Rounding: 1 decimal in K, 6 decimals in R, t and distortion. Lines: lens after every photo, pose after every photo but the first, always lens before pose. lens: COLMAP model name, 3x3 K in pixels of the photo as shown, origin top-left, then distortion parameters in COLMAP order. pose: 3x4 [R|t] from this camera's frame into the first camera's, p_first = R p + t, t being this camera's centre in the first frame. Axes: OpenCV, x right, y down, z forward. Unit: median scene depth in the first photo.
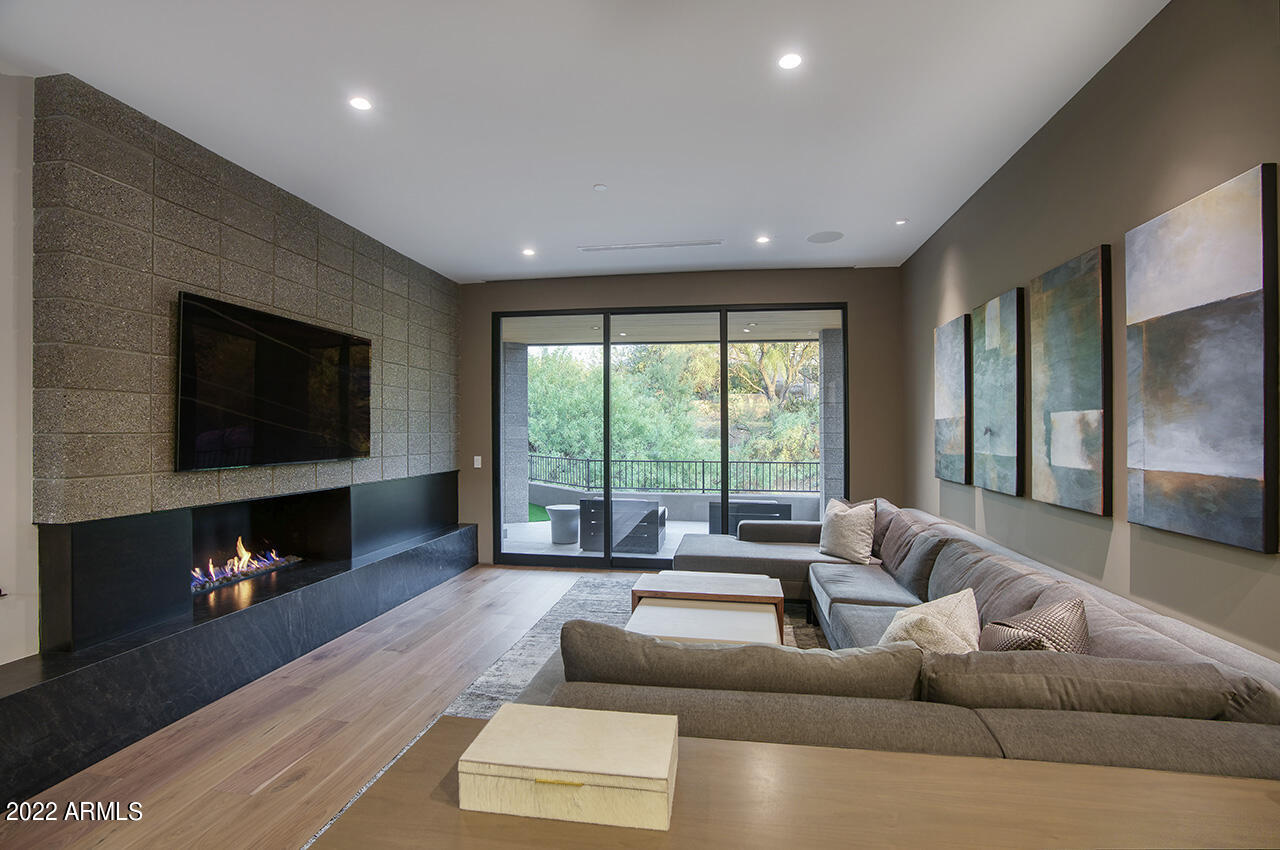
lens RADIAL K [[598.1, 0, 633.8], [0, 598.1, 425.8], [0, 0, 1]] dist [-0.038615, 0.001068]
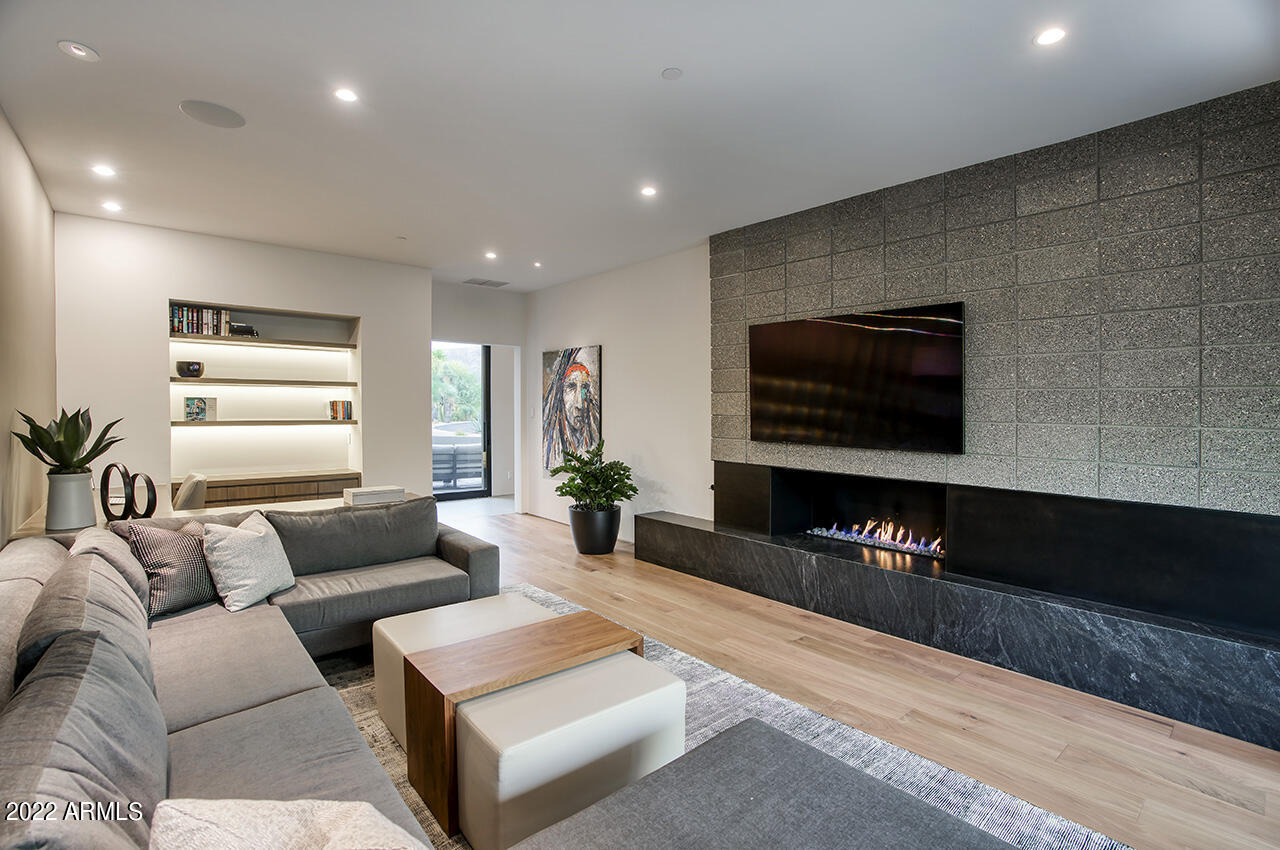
lens RADIAL K [[608.6, 0, 648.5], [0, 608.6, 436.5], [0, 0, 1]] dist [-0.034443, 0.000815]
pose [[-0.639469, 0.027462, -0.768326, 0.524026], [-0.004743, 0.999202, 0.039662, 0.003289], [0.768802, 0.029007, -0.638828, 1.445888]]
